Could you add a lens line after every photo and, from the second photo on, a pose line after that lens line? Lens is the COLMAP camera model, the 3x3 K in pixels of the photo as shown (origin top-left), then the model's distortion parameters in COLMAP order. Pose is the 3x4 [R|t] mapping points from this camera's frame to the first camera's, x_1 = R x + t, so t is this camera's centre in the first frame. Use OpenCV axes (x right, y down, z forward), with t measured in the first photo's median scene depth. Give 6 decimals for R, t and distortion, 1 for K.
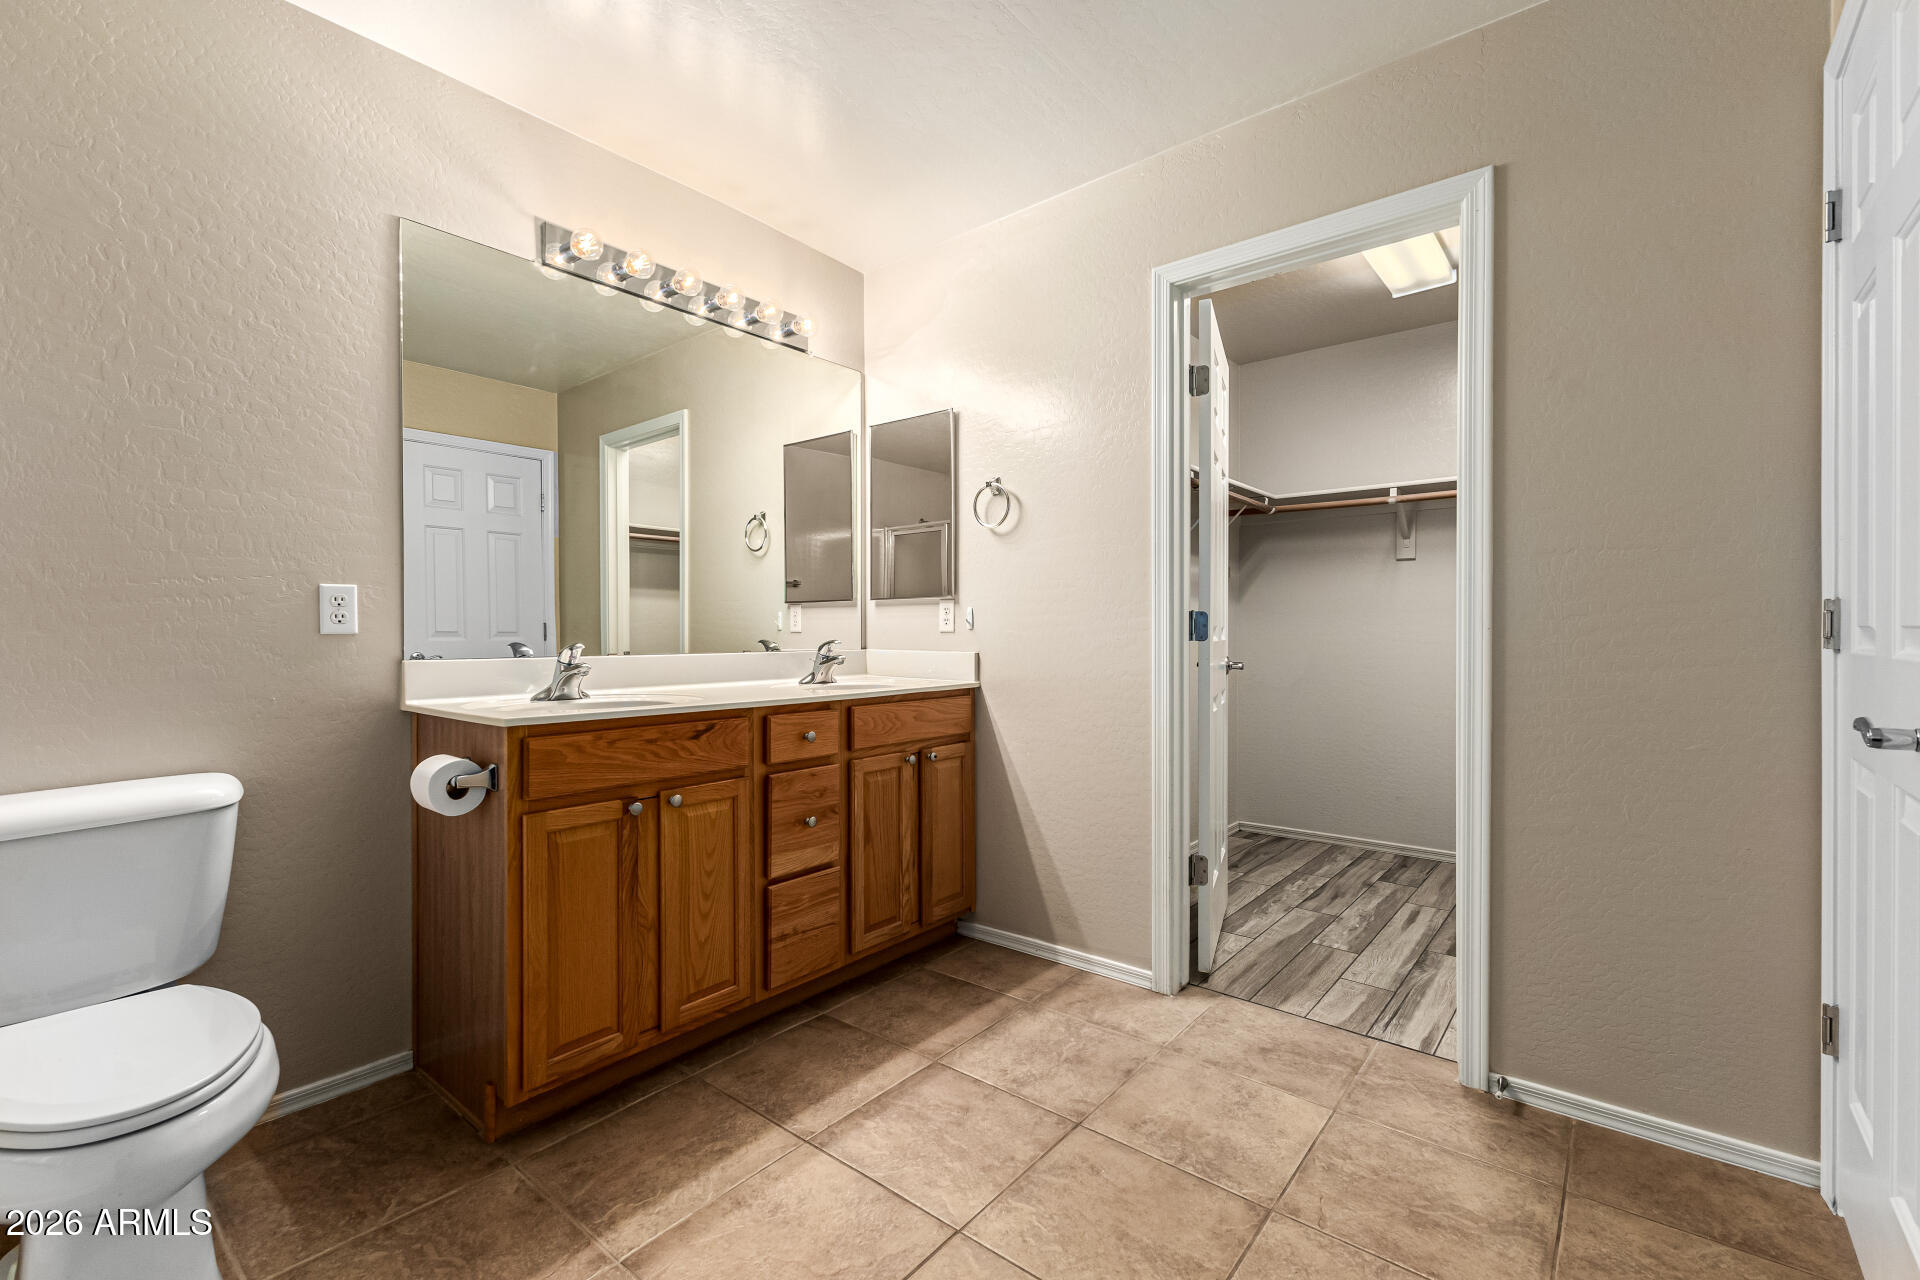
lens RADIAL K [[837.7, 0, 957.8], [0, 837.7, 633.5], [0, 0, 1]] dist [0.010860, -0.000659]
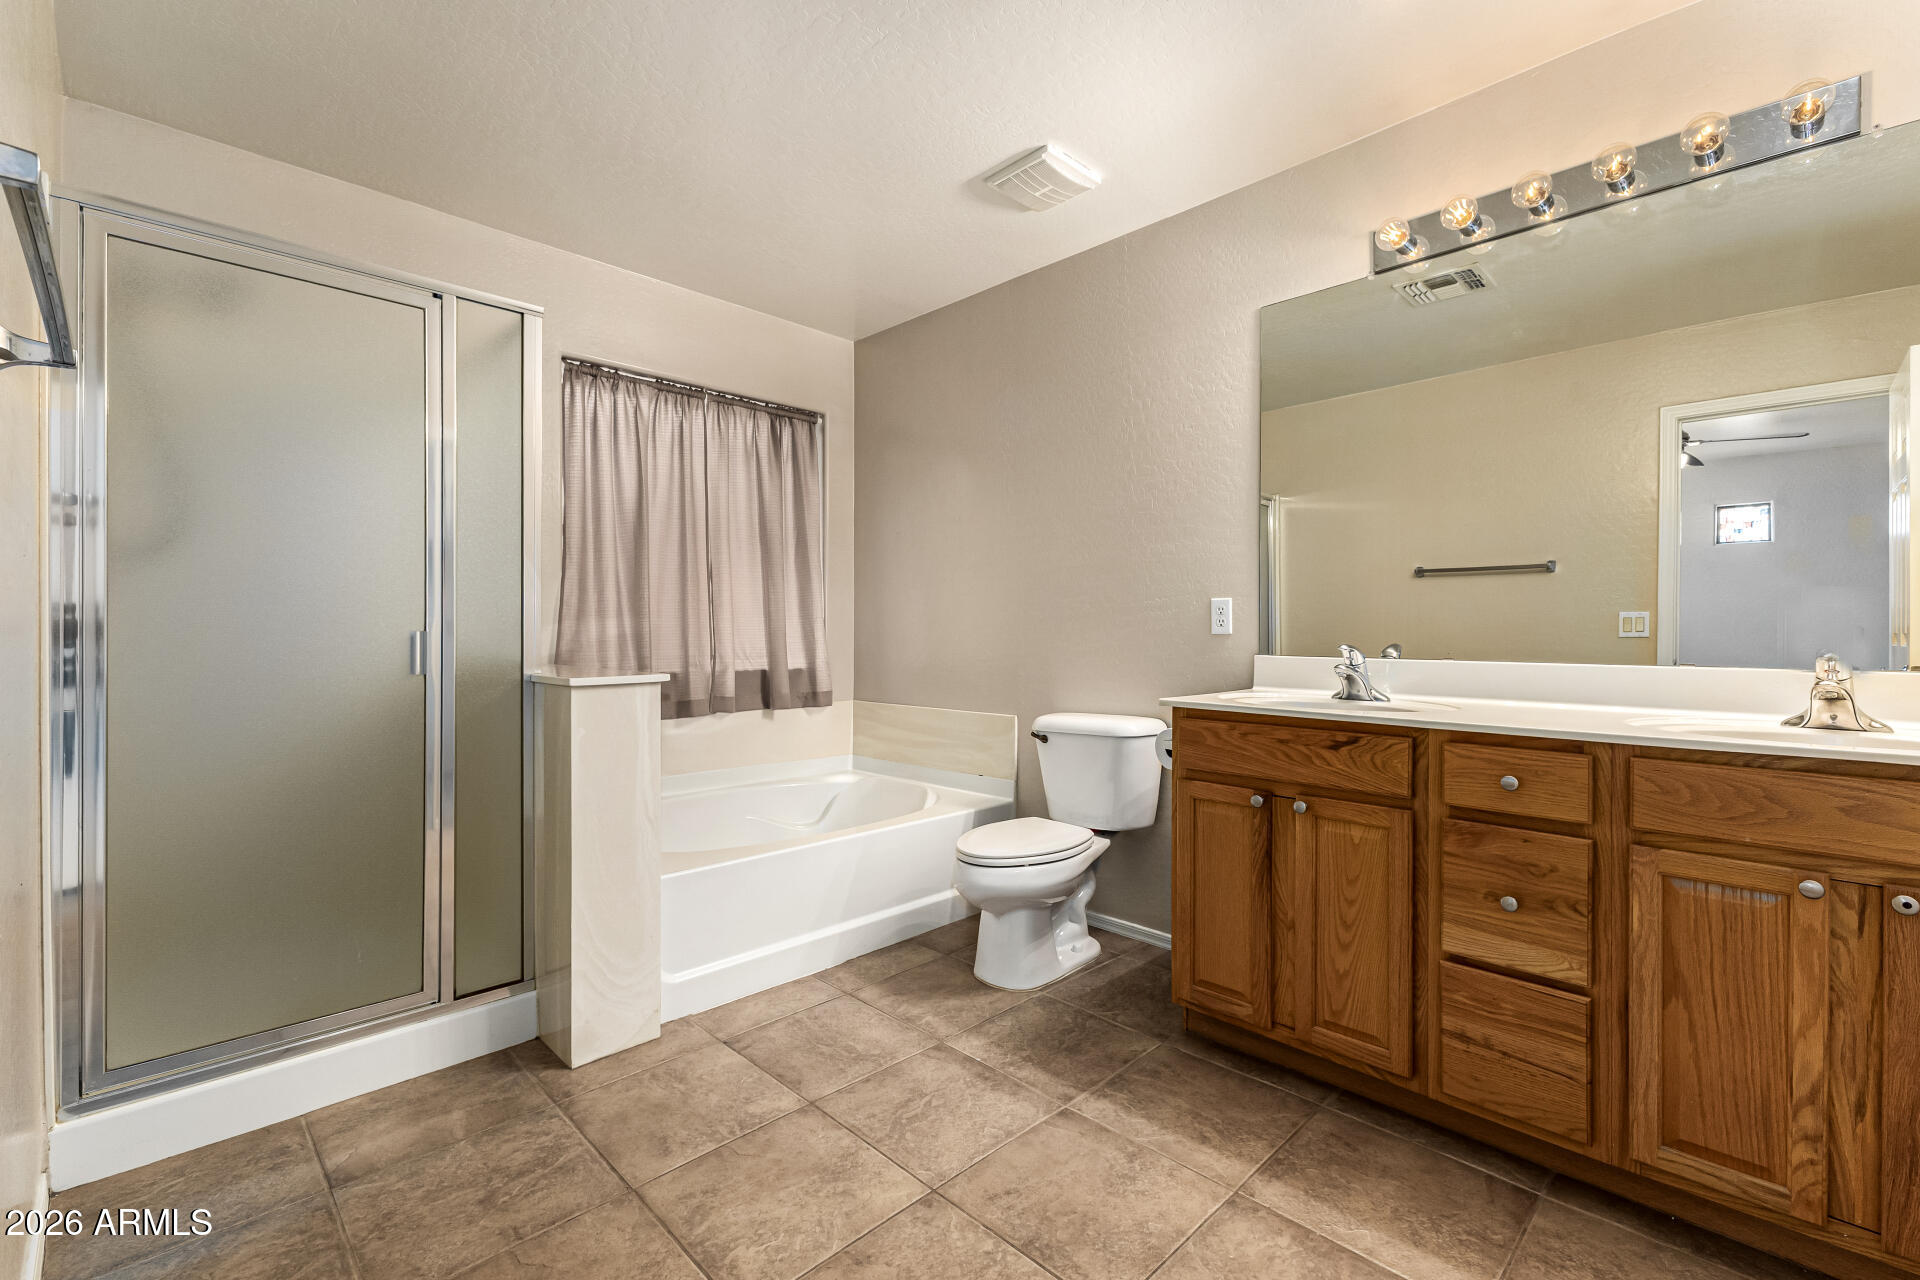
lens RADIAL K [[837.7, 0, 957.8], [0, 837.7, 633.5], [0, 0, 1]] dist [0.010860, -0.000659]
pose [[-0.116257, 0.005421, -0.993204, 0.653052], [-0.005270, 0.999968, 0.006075, -0.006087], [0.993205, 0.005941, -0.116225, 0.688766]]
